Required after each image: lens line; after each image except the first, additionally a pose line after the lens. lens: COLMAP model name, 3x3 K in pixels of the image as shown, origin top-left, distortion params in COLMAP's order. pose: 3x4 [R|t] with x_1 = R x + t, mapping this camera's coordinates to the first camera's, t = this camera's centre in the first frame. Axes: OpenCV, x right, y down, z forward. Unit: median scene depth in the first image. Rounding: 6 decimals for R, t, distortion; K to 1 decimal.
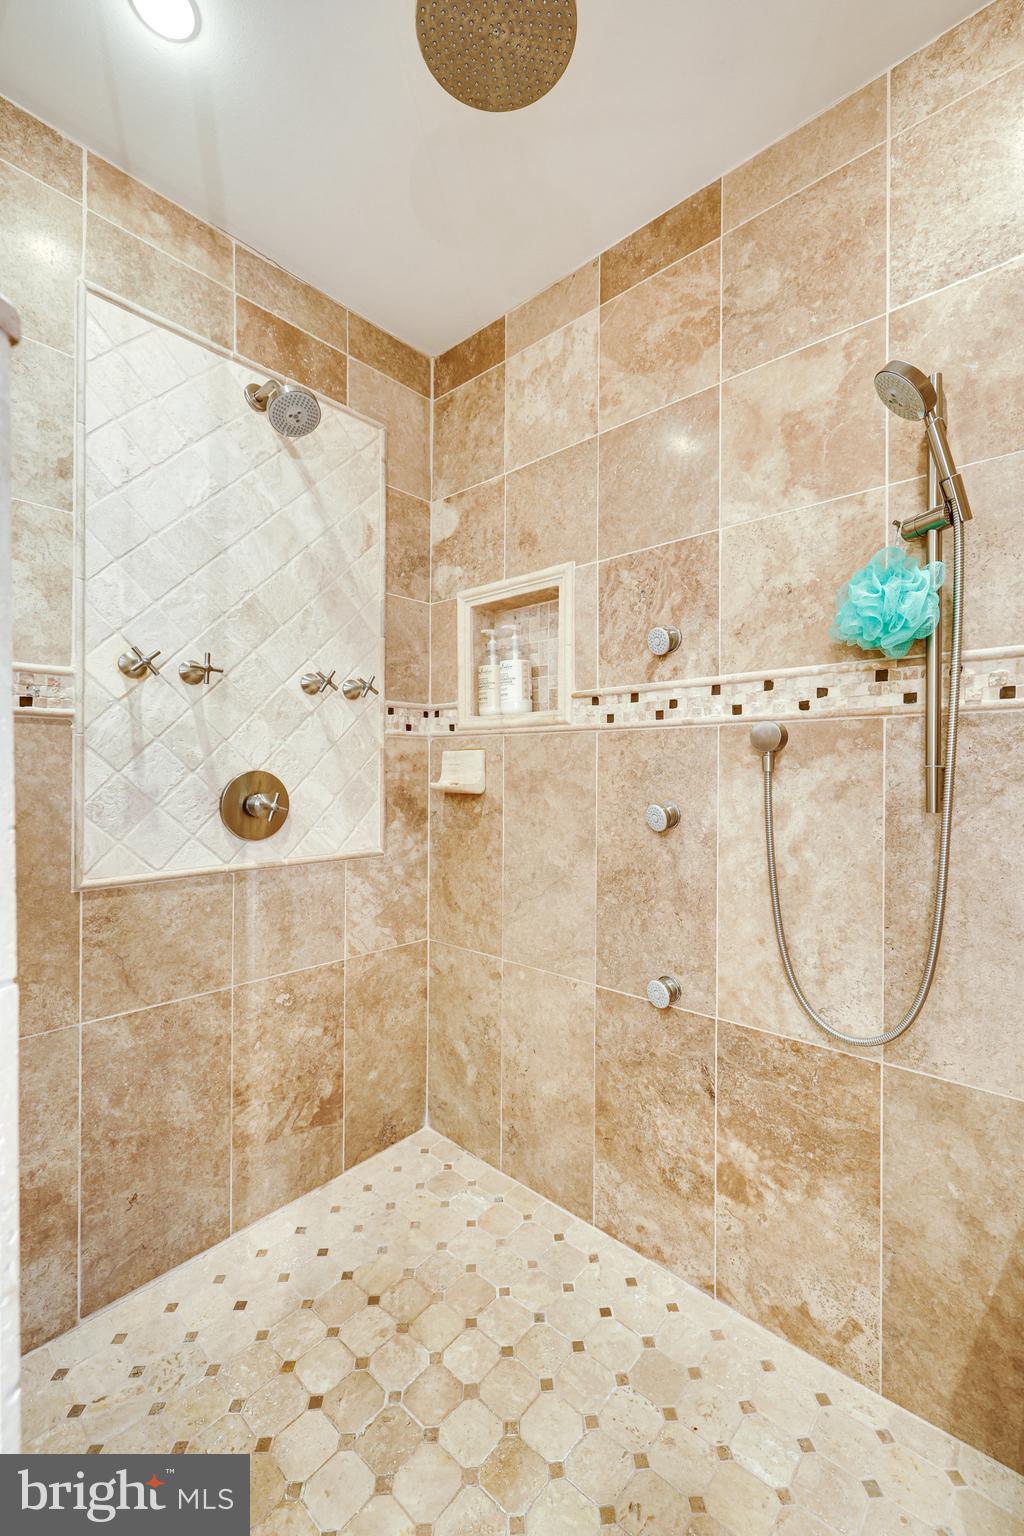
lens RADIAL K [[650.1, 0, 493.7], [0, 650.1, 770.0], [0, 0, 1]] dist [0.000087, -0.000362]
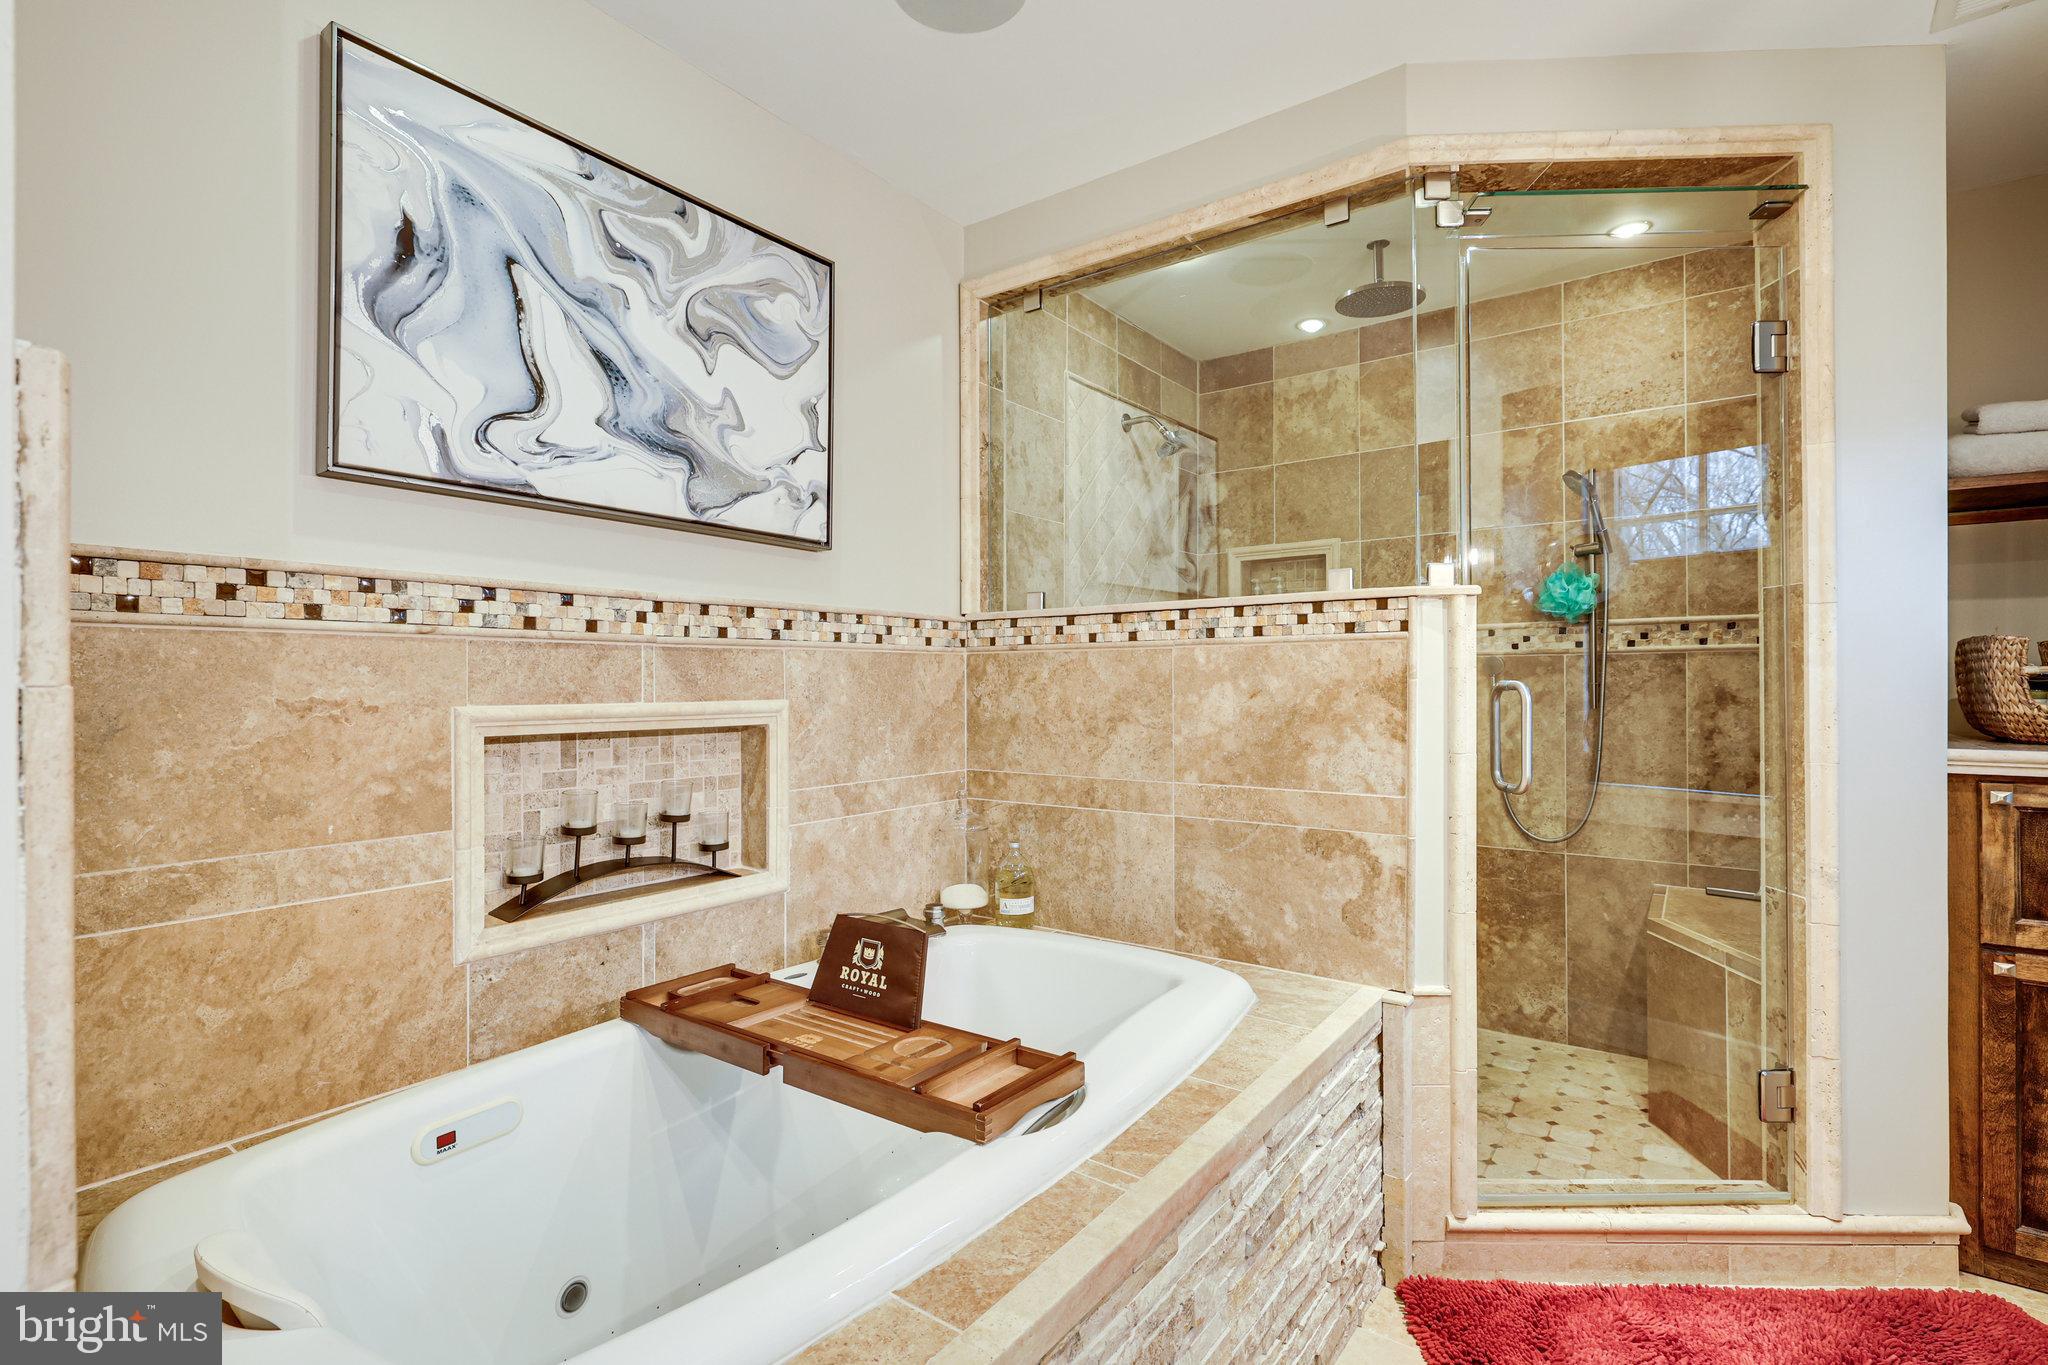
lens RADIAL K [[969.1, 0, 982.3], [0, 969.1, 676.2], [0, 0, 1]] dist [-0.000756, 0.000337]
pose [[0.995276, -0.004609, 0.096980, -1.144827], [0.005577, 0.999937, -0.009712, -0.007272], [-0.096930, 0.010207, 0.995239, -1.361850]]
